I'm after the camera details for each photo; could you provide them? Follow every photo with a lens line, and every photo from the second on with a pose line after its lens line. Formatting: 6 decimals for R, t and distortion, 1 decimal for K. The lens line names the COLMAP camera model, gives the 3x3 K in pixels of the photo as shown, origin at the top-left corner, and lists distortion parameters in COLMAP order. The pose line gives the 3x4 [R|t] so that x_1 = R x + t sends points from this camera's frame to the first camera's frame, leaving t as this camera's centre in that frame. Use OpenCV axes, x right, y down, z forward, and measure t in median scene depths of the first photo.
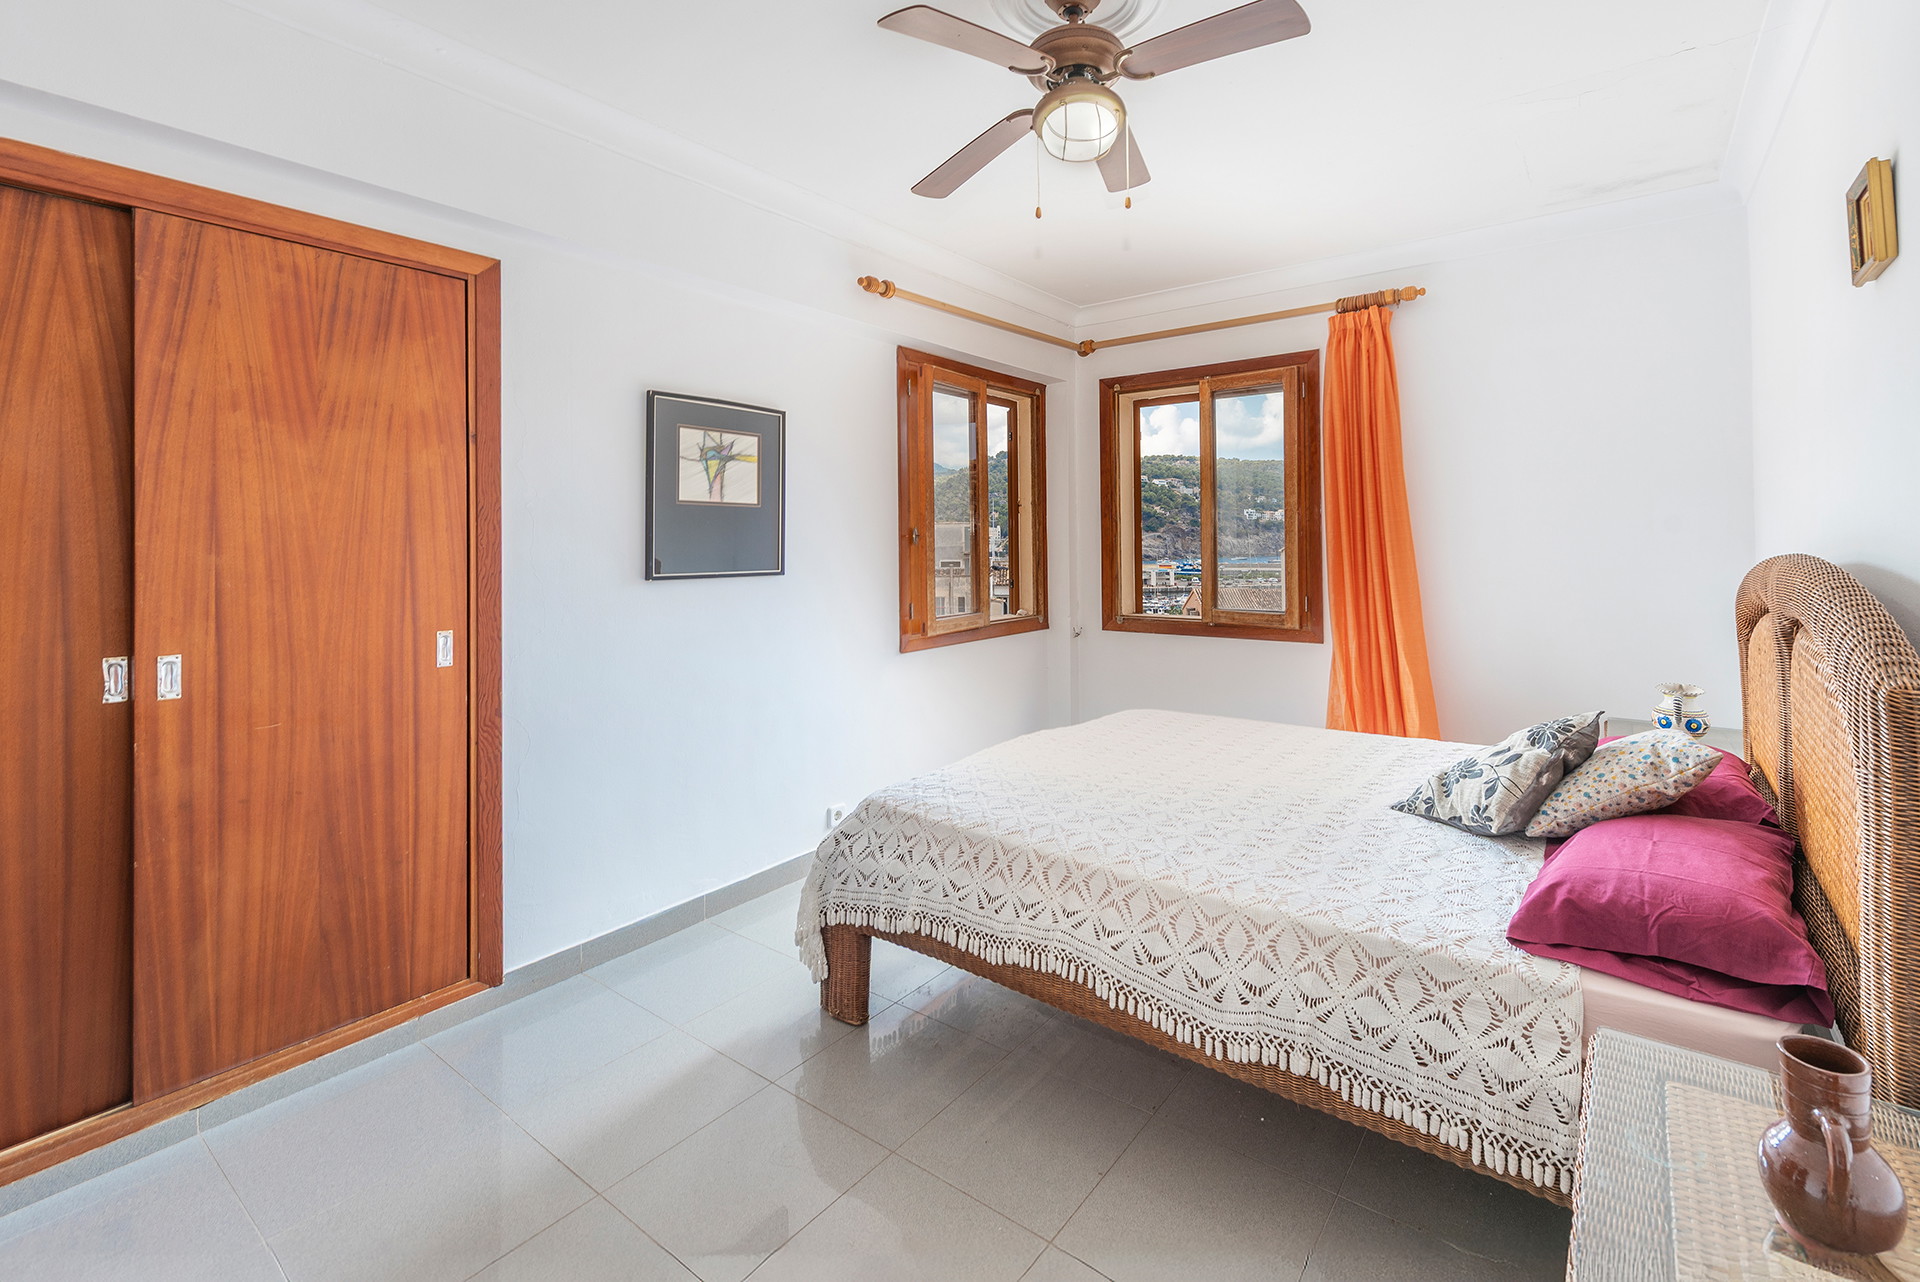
lens RADIAL K [[1003.2, 0, 961.8], [0, 1003.2, 543.5], [0, 0, 1]] dist [0.000676, 0.000009]
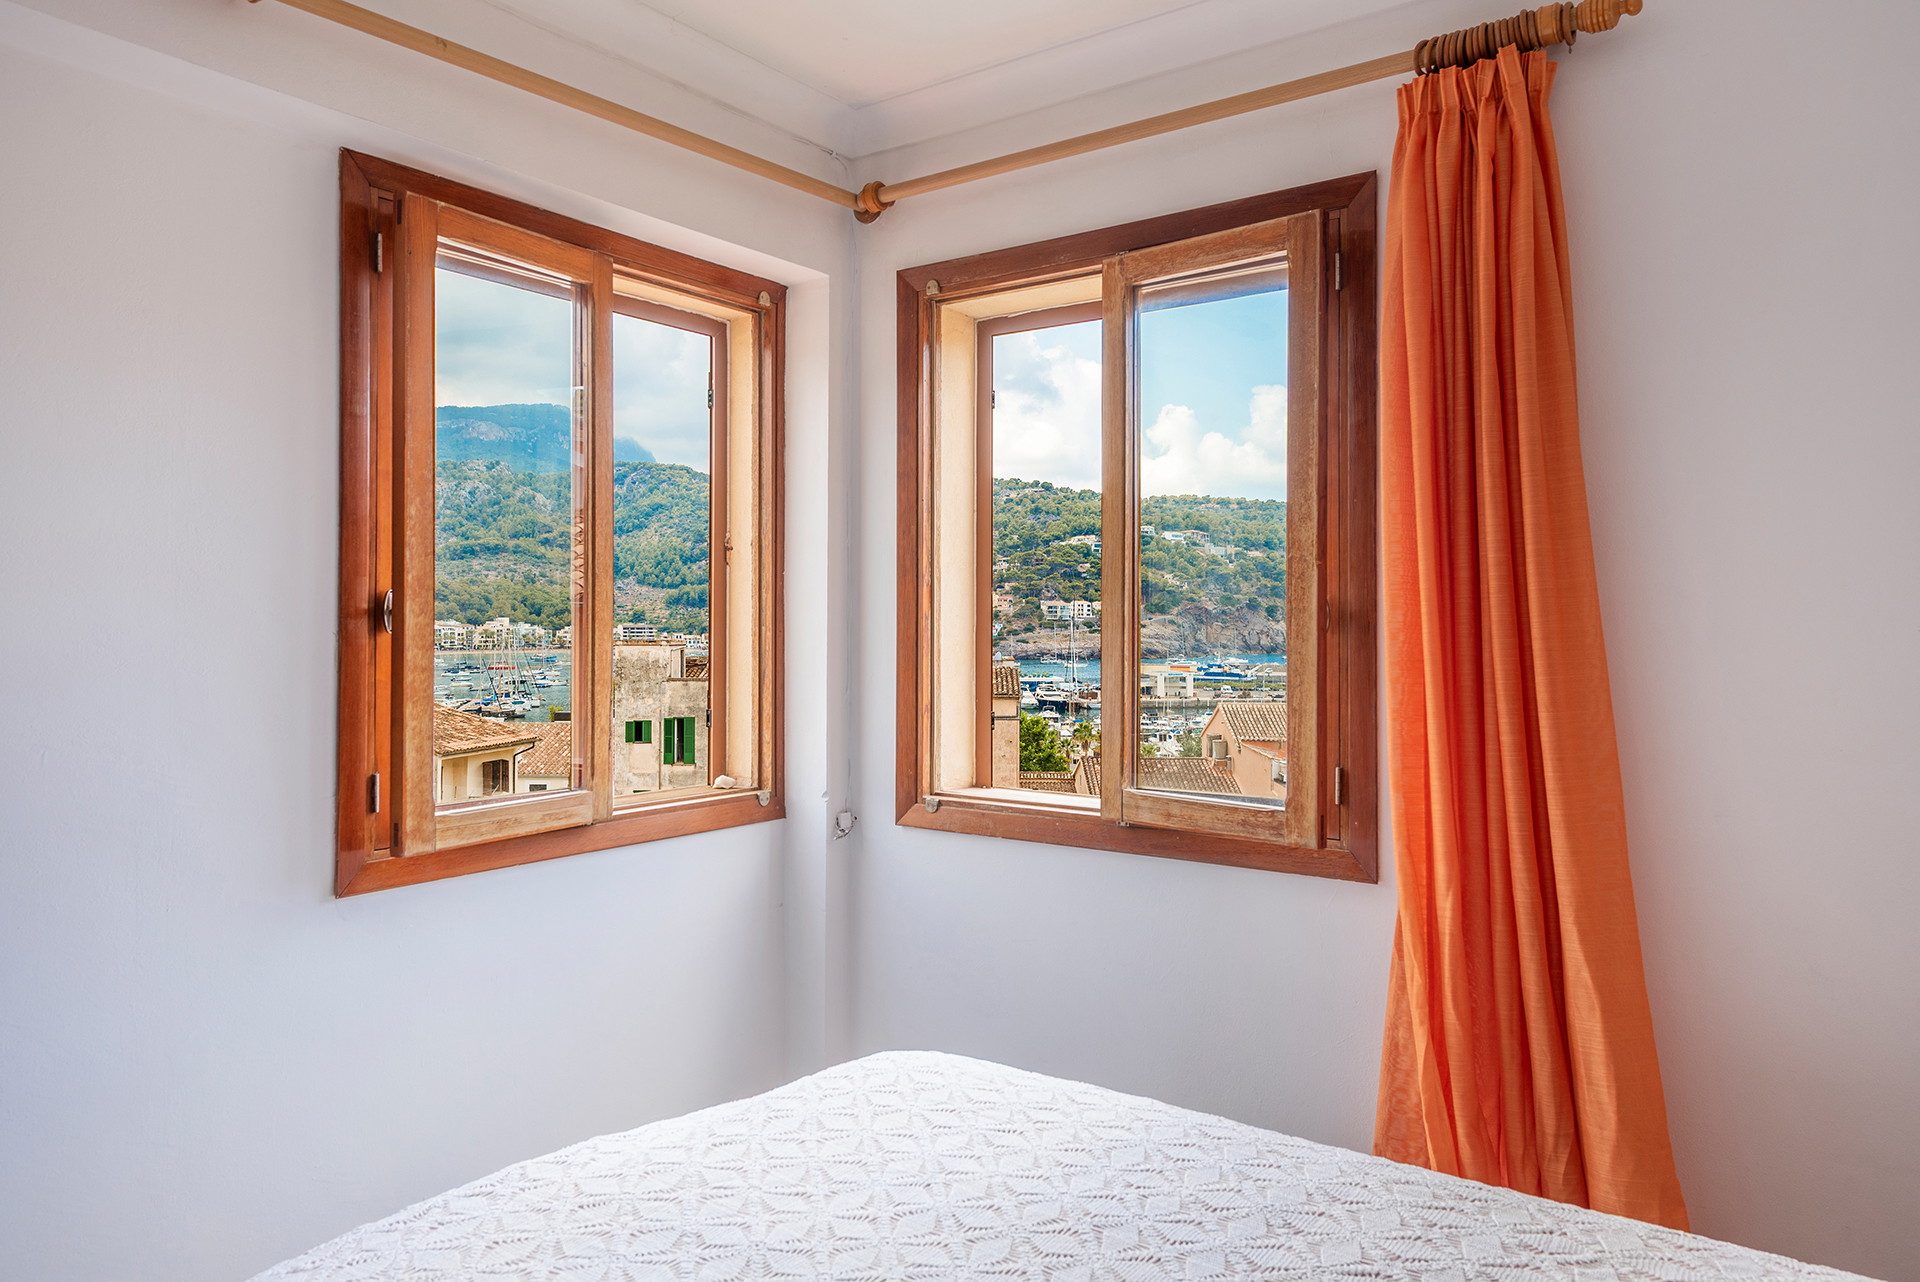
lens RADIAL K [[1265.3, 0, 956.6], [0, 1265.3, 616.6], [0, 0, 1]] dist [-0.004688, -0.000050]
pose [[0.999715, 0.010949, -0.021221, 0.176589], [-0.011132, 0.999902, -0.008520, -0.003077], [0.021126, 0.008754, 0.999739, 0.428407]]
